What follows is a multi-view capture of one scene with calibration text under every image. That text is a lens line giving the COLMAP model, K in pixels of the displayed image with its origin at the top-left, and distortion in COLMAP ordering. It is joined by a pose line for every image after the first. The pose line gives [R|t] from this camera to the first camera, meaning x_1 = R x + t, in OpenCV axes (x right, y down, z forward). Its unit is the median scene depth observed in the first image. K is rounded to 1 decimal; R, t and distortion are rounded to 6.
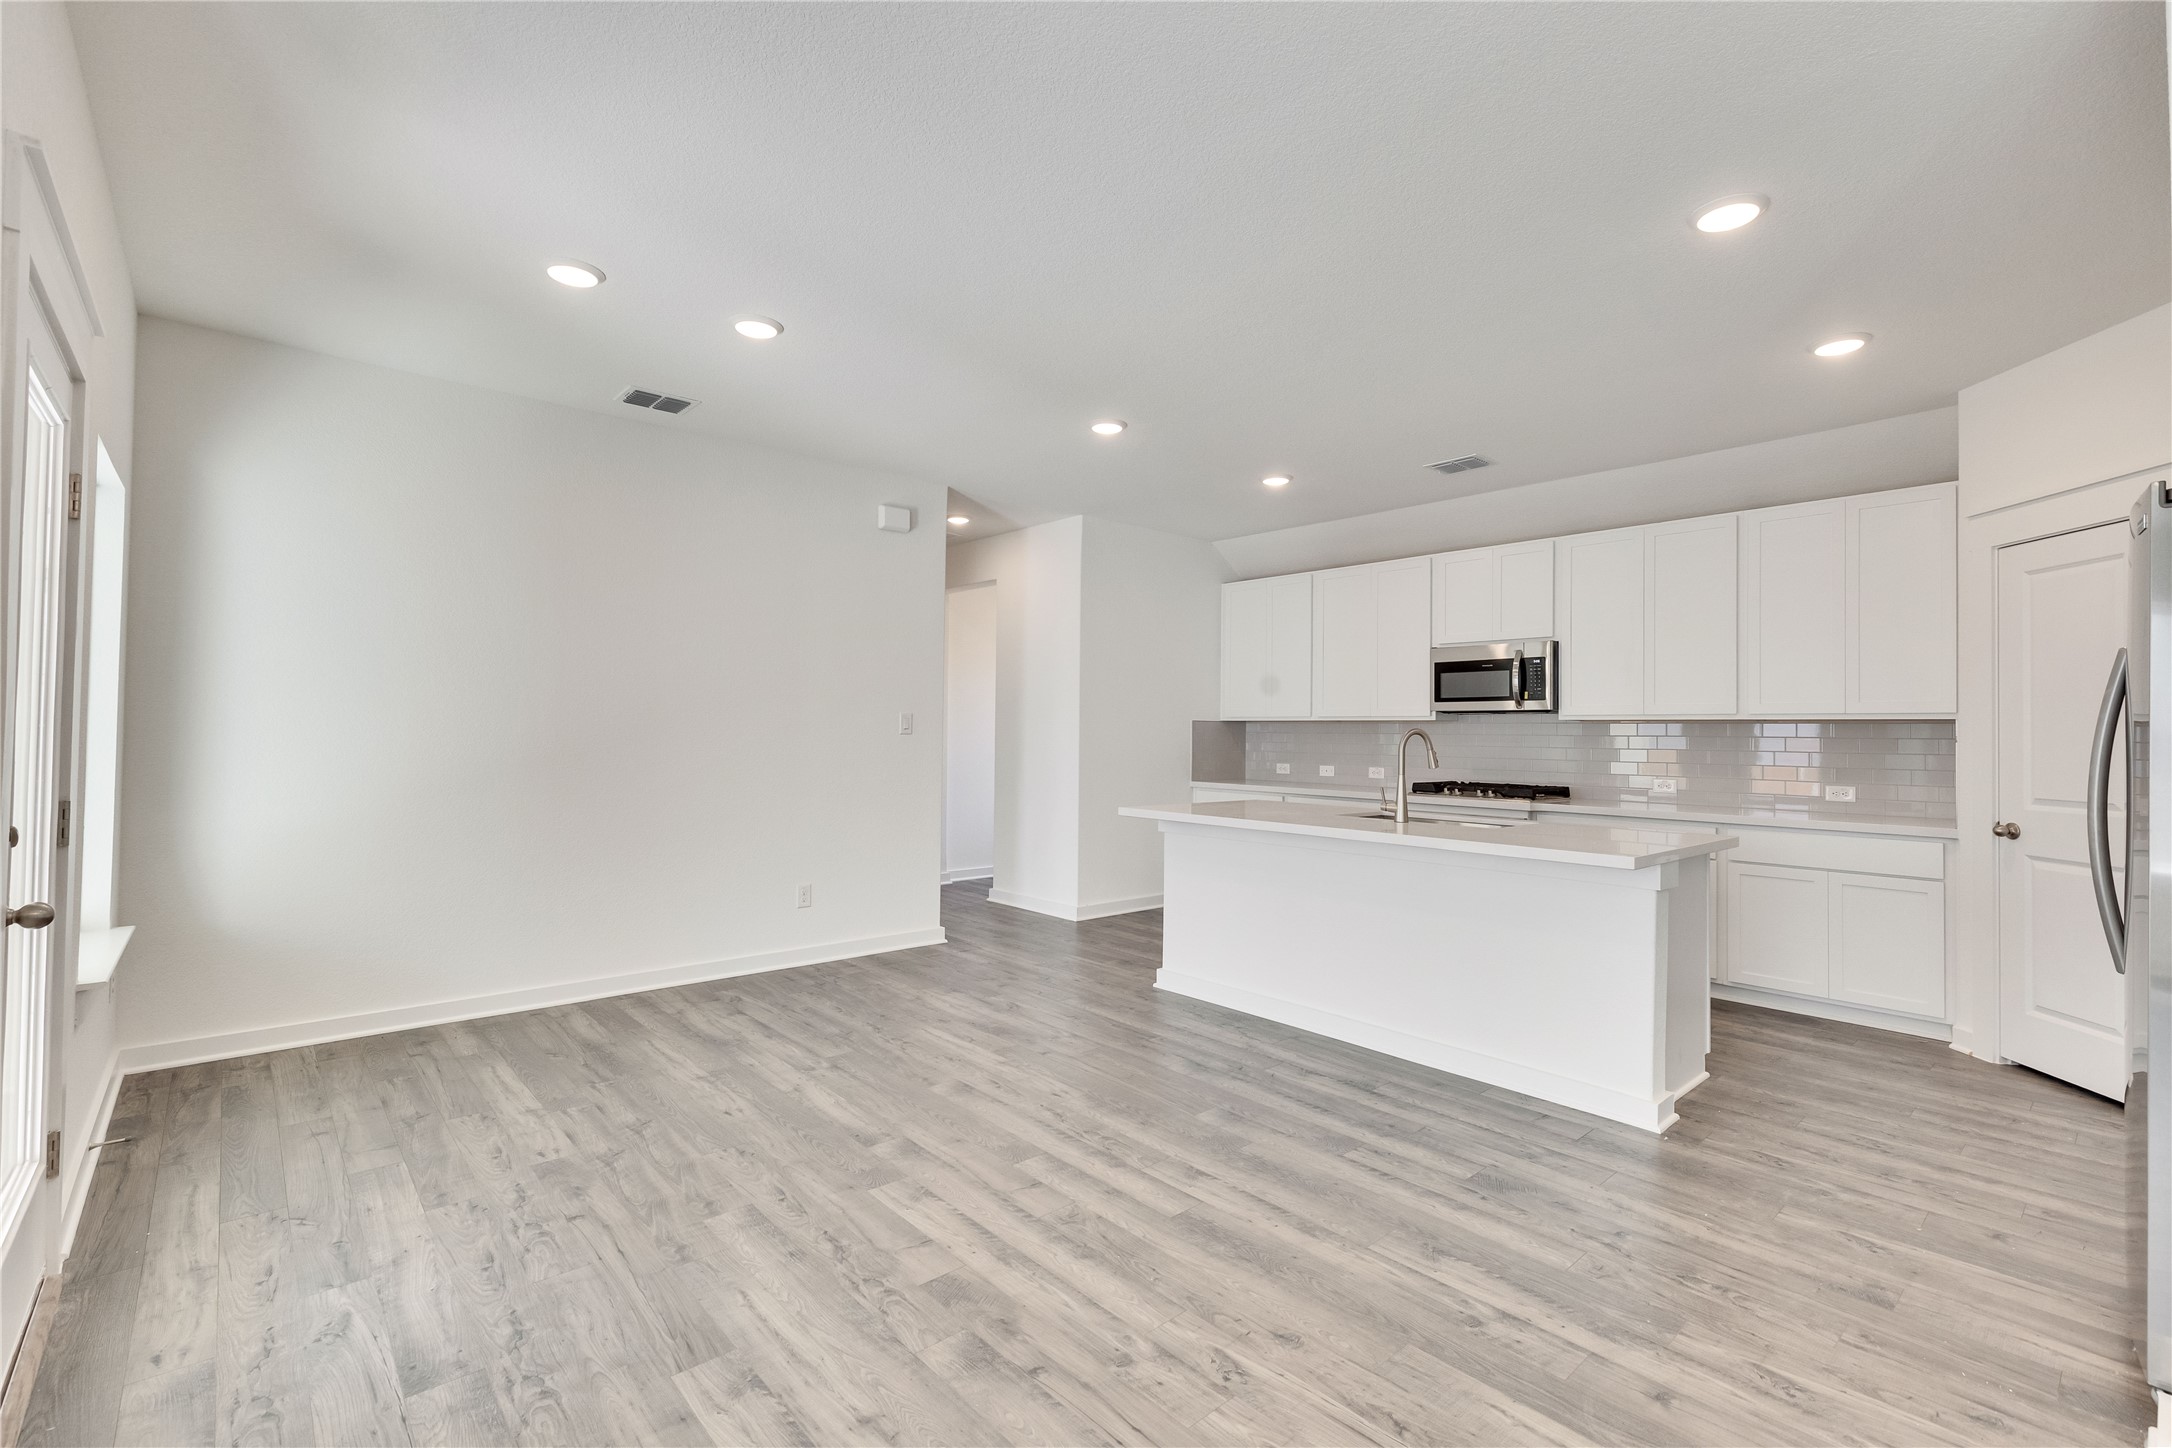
lens RADIAL K [[984.0, 0, 1099.1], [0, 984.0, 721.6], [0, 0, 1]] dist [0.000442, -0.000471]
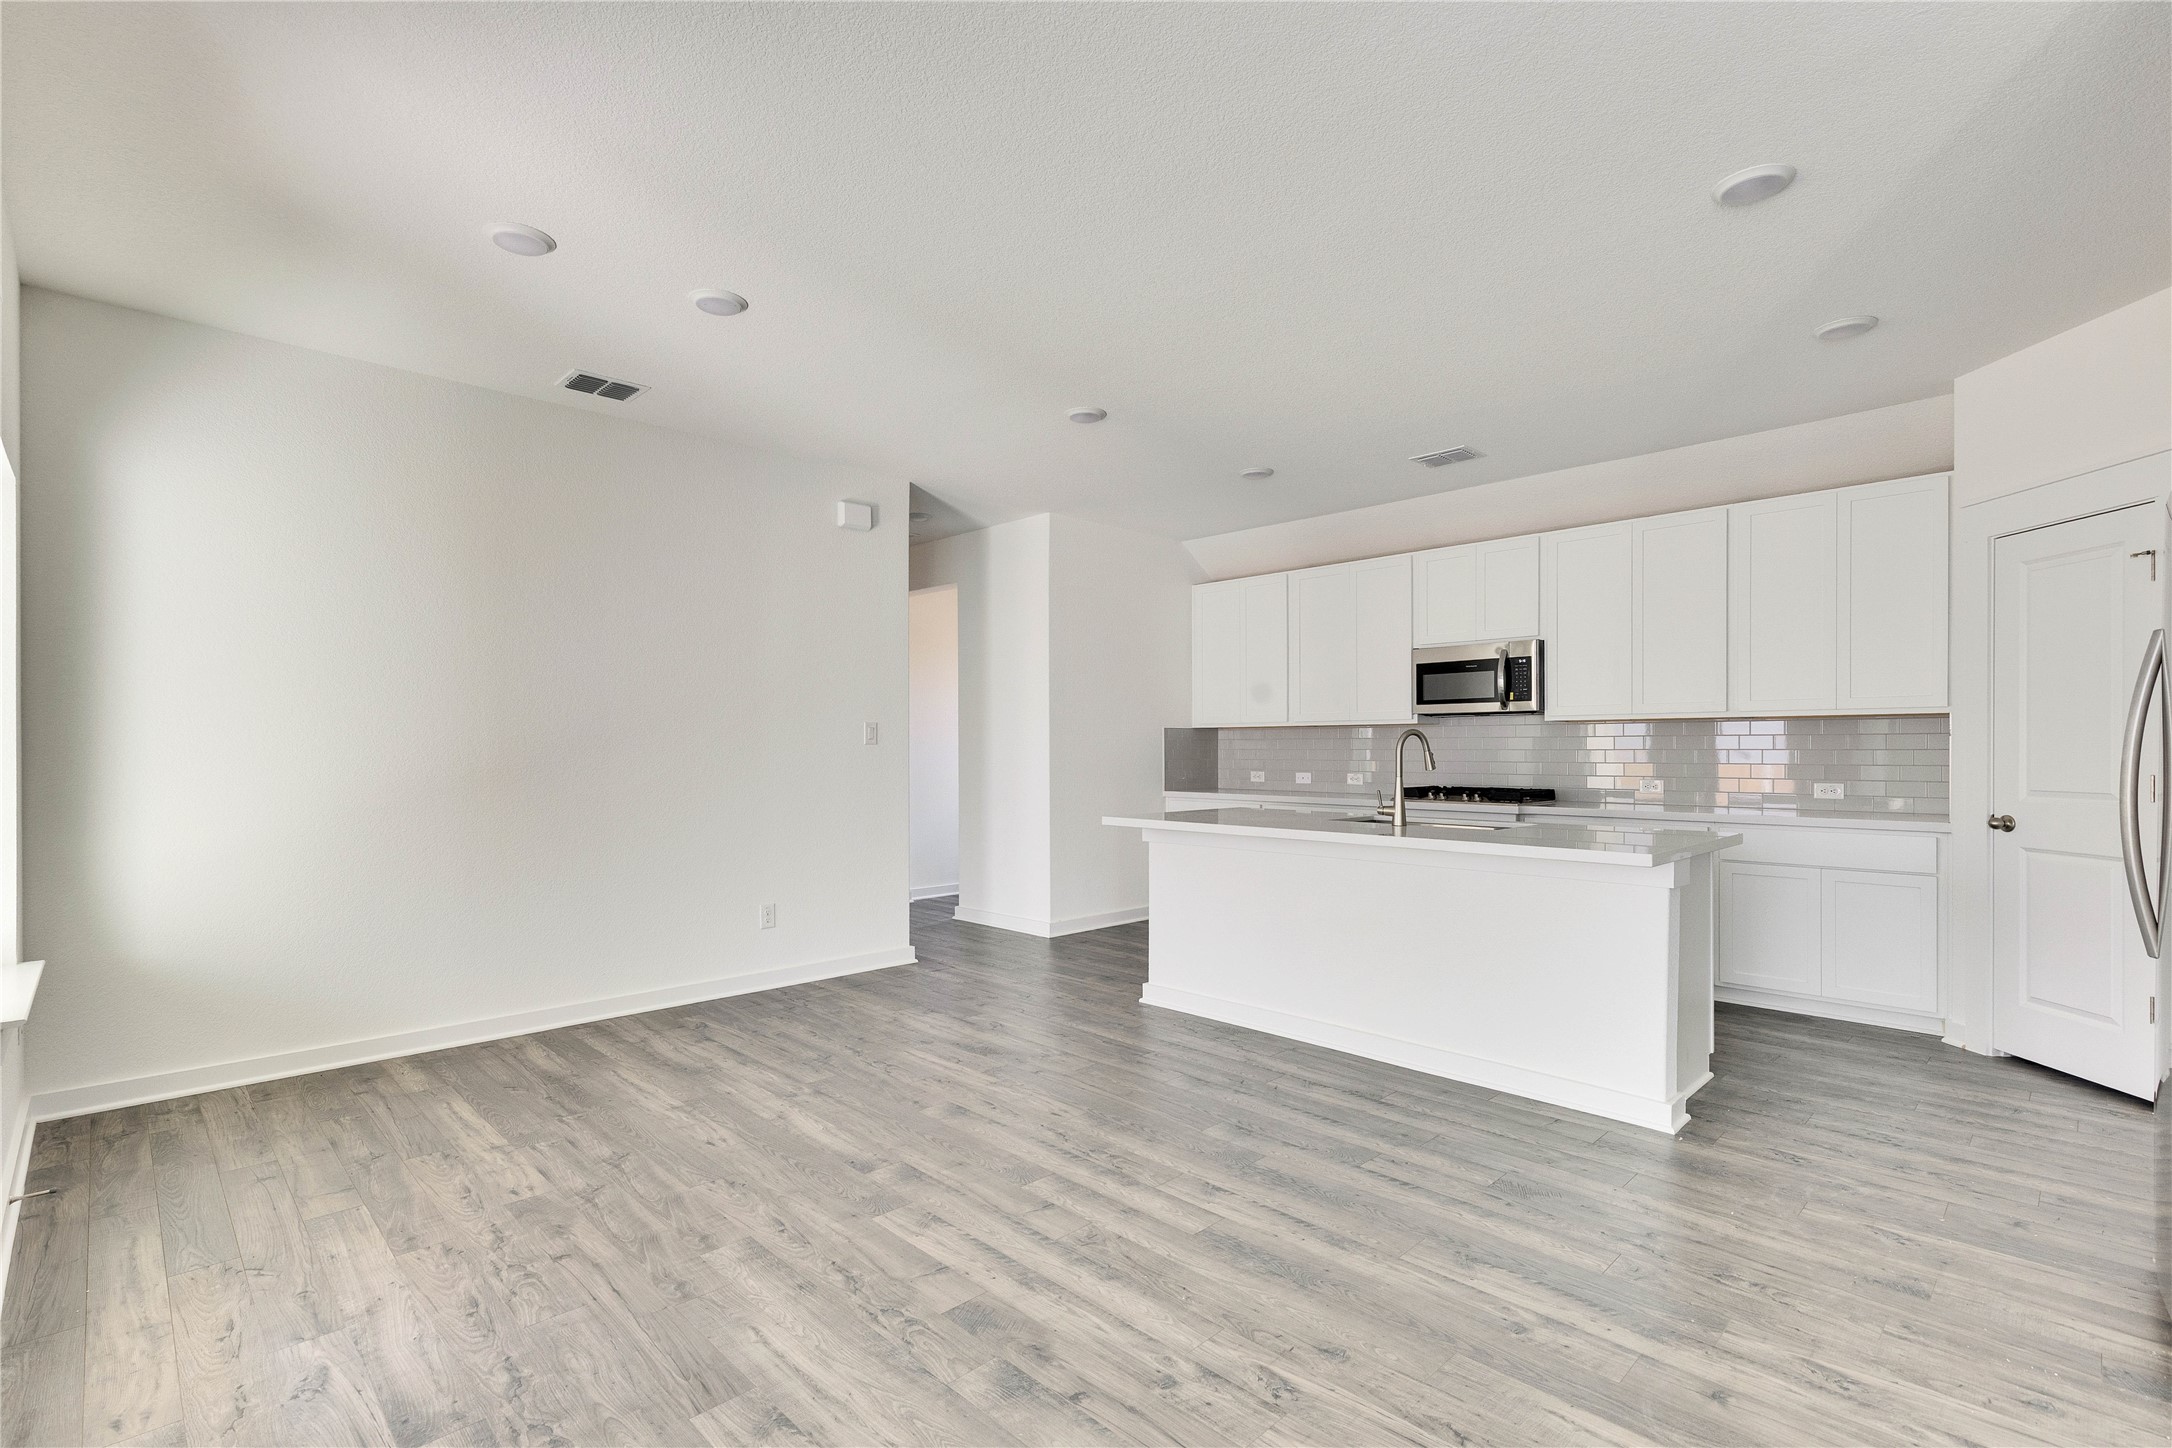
lens RADIAL K [[984.0, 0, 952.5], [0, 984.0, 788.1], [0, 0, 1]] dist [0.000442, -0.000471]
pose [[0.998876, -0.013811, 0.045338, -0.192147], [0.012756, 0.999643, 0.023489, 0.039935], [-0.045646, -0.022884, 0.998696, 0.057210]]
